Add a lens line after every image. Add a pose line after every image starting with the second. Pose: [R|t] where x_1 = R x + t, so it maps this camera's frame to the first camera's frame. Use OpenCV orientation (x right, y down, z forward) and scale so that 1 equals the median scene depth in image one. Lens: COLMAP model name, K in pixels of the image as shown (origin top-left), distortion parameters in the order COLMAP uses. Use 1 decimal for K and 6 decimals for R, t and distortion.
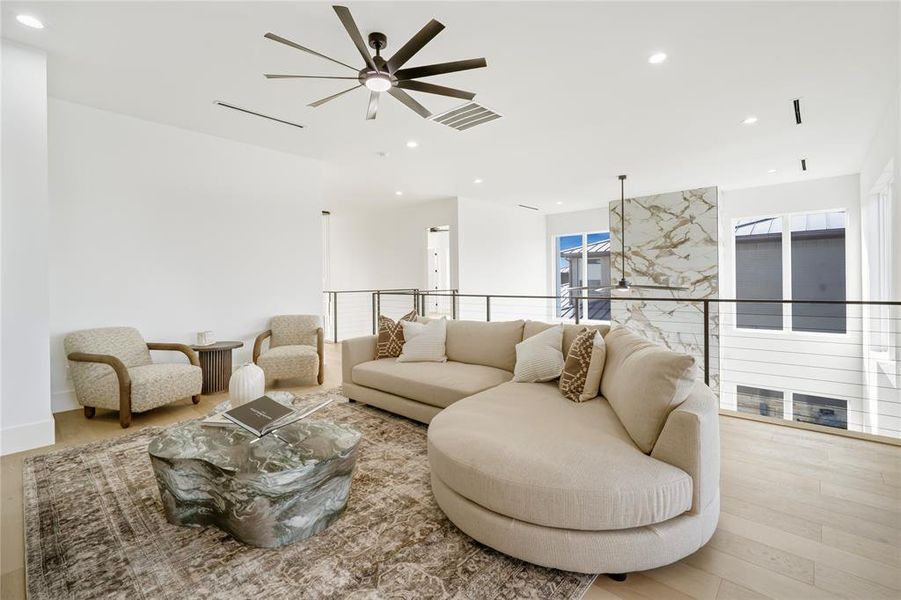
lens RADIAL K [[398.4, 0, 450.2], [0, 398.4, 281.5], [0, 0, 1]] dist [0.000323, 0.000132]
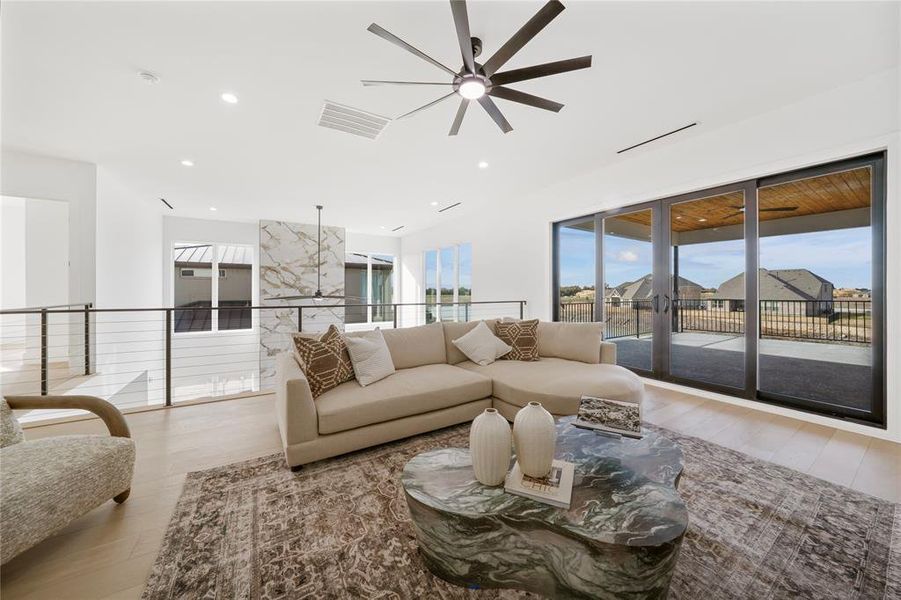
lens RADIAL K [[318.7, 0, 447.3], [0, 318.7, 293.3], [0, 0, 1]] dist [-0.031113, 0.006669]
pose [[0.270541, 0.005410, 0.962693, -0.398674], [-0.005020, 0.999979, -0.004209, 0.005080], [-0.962695, -0.003694, 0.270562, 0.359439]]
